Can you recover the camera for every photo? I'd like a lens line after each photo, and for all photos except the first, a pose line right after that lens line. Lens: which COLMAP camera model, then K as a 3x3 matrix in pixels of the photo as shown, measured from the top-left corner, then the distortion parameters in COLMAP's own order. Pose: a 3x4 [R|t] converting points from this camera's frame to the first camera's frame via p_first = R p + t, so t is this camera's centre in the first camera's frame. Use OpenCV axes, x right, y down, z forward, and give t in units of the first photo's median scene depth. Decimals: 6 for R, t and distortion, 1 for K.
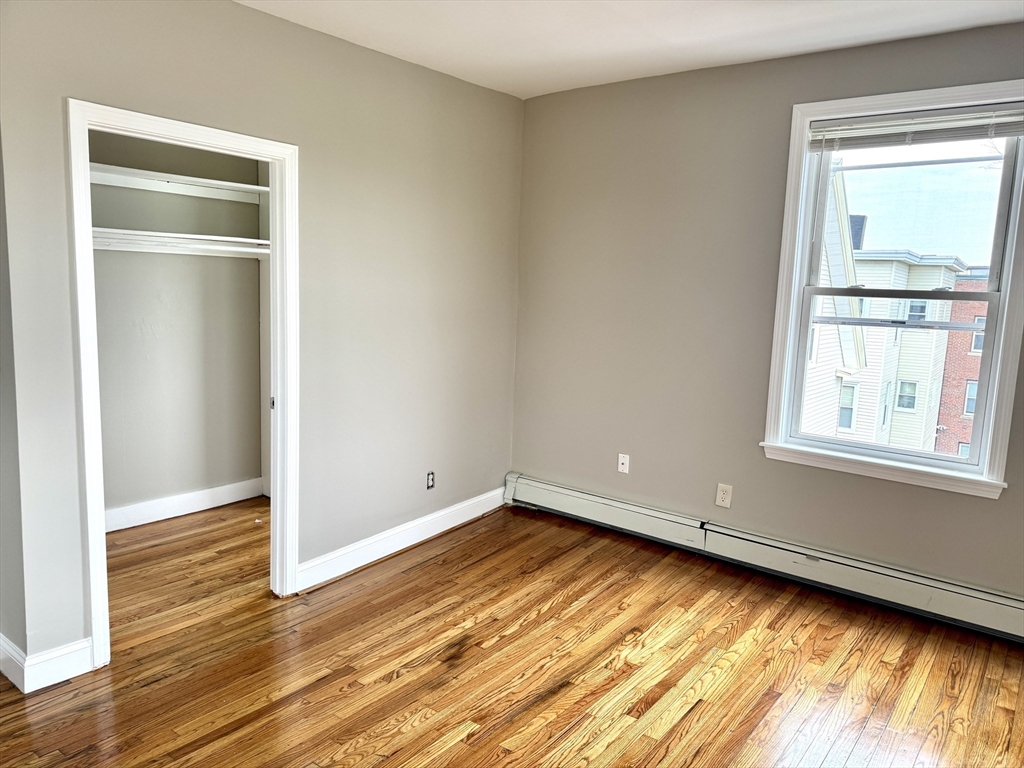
lens RADIAL K [[728.3, 0, 510.1], [0, 728.3, 388.5], [0, 0, 1]] dist [0.069056, -0.049713]
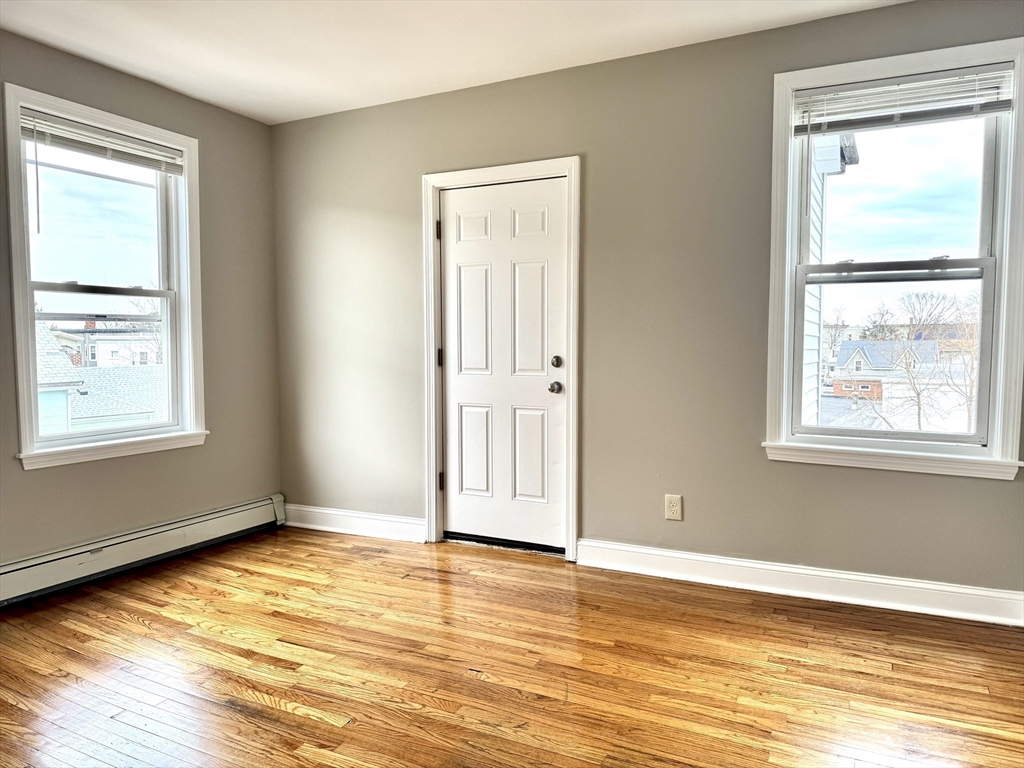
lens RADIAL K [[728.3, 0, 508.6], [0, 728.3, 384.6], [0, 0, 1]] dist [0.069056, -0.049713]
pose [[-0.175807, -0.097648, 0.979570, -0.739023], [0.131781, 0.983778, 0.121719, -0.047424], [-0.975564, 0.150488, -0.160086, 0.651559]]
